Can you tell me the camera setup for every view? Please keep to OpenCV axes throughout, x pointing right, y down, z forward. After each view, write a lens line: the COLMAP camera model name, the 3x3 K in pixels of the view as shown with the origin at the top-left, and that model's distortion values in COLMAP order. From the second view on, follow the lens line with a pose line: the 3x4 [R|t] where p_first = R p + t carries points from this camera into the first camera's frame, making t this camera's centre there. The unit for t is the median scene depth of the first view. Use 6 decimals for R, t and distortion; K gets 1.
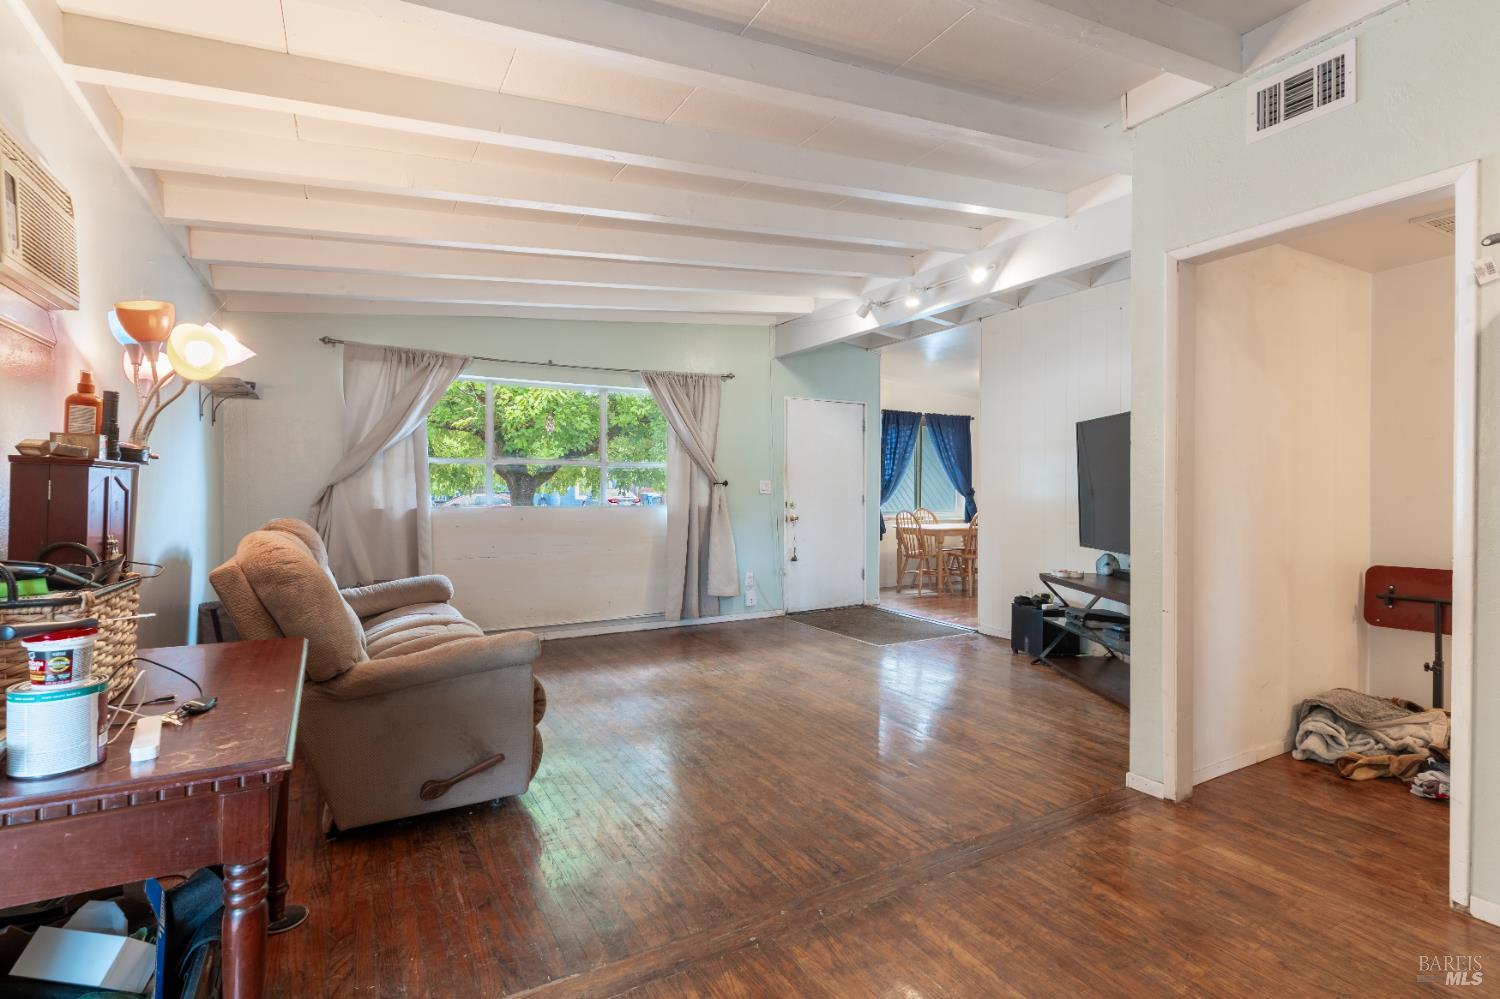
lens RADIAL K [[709.1, 0, 750.0], [0, 709.1, 499.5], [0, 0, 1]] dist [0.001158, 0.000493]
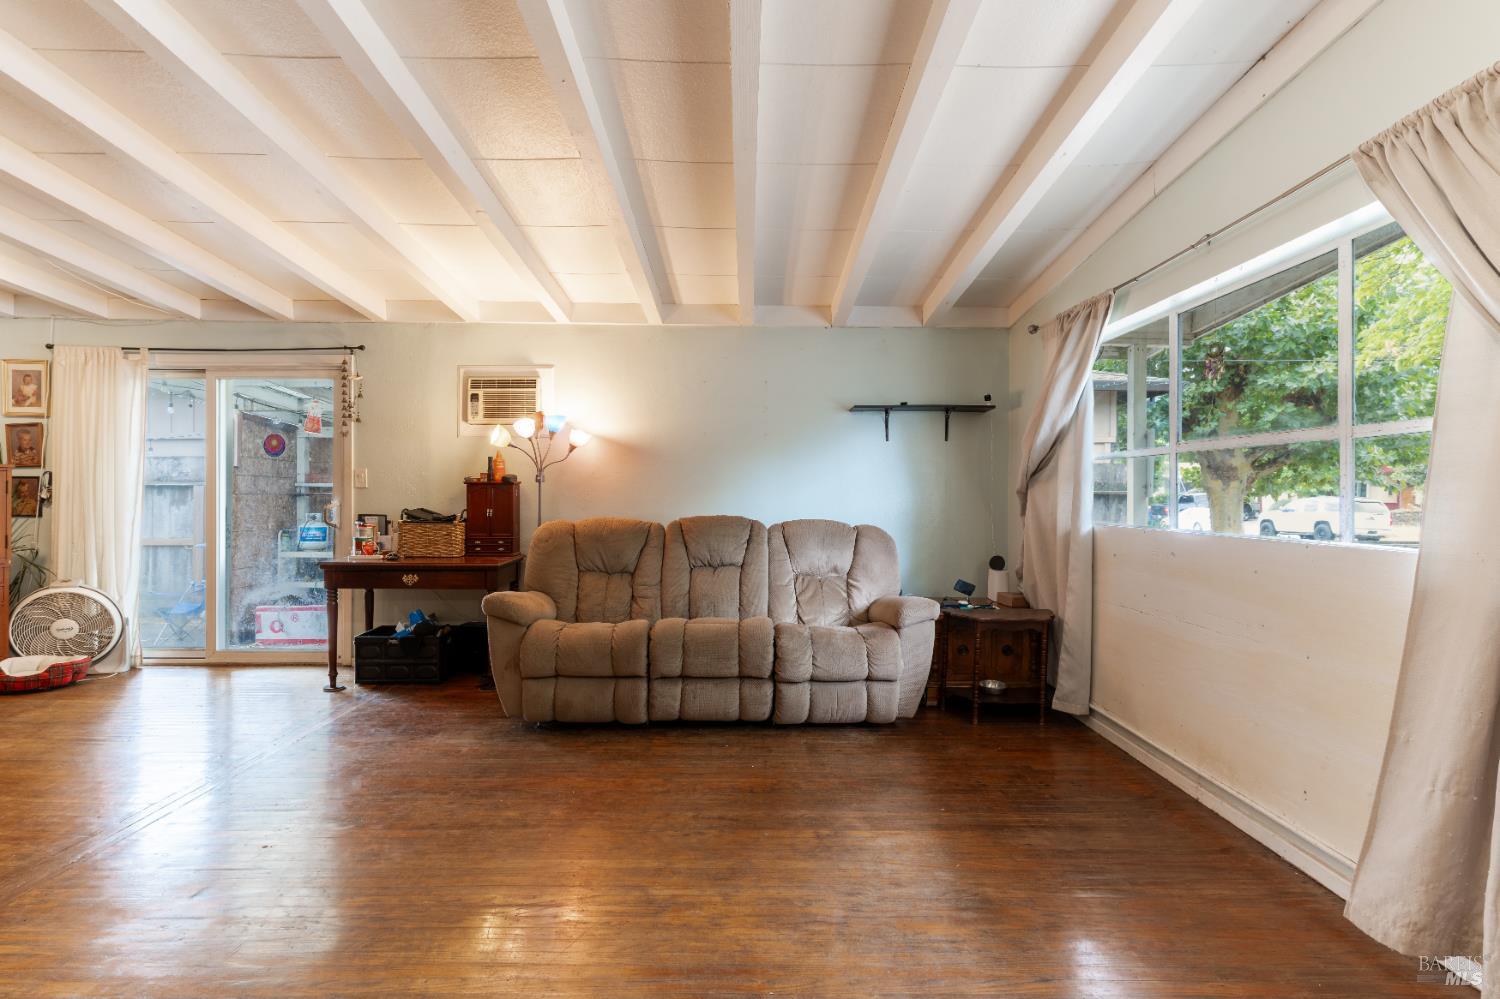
lens RADIAL K [[709.1, 0, 750.0], [0, 709.1, 499.5], [0, 0, 1]] dist [0.001158, 0.000493]
pose [[-0.486162, 0.002130, -0.873866, 0.534754], [-0.019830, 0.999713, 0.013469, -0.022274], [0.873644, 0.023876, -0.485980, 1.716502]]
